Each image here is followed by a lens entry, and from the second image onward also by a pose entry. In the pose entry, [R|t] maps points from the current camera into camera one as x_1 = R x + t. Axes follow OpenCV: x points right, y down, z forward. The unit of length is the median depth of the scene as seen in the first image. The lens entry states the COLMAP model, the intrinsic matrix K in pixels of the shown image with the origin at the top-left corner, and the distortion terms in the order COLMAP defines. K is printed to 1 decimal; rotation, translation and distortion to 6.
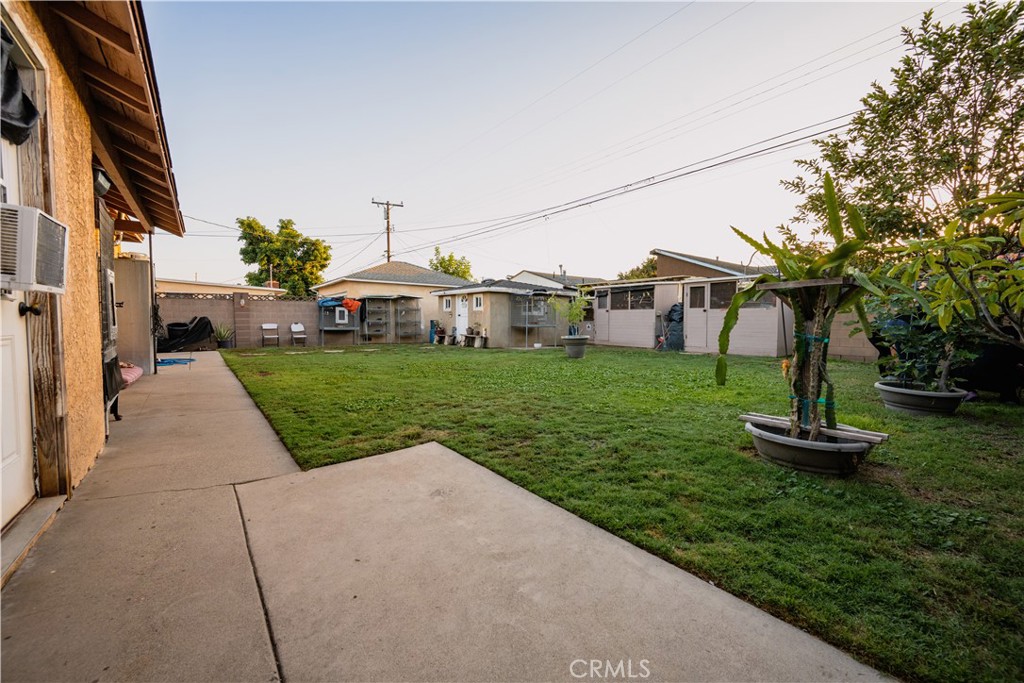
lens RADIAL K [[415.7, 0, 514.2], [0, 415.7, 342.2], [0, 0, 1]] dist [-0.000433, 0.000420]
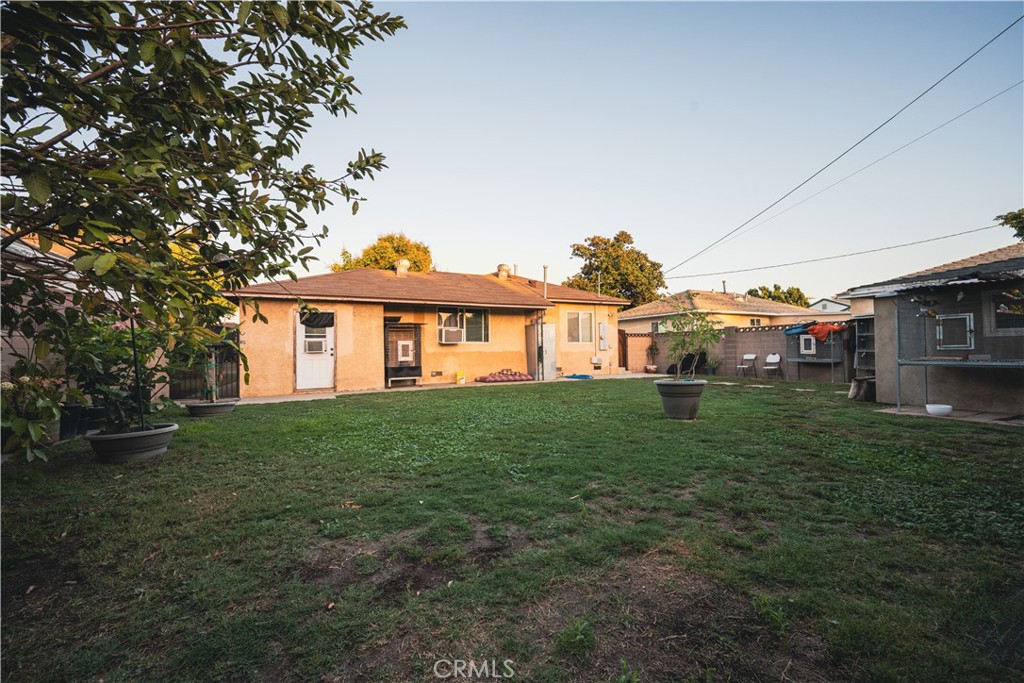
lens RADIAL K [[401.3, 0, 514.1], [0, 401.3, 342.0], [0, 0, 1]] dist [0.000132, 0.000336]
pose [[-0.219738, -0.023285, -0.975281, 0.537127], [-0.038973, 0.999127, -0.015073, -0.038657], [0.974780, 0.034697, -0.220454, 0.675335]]
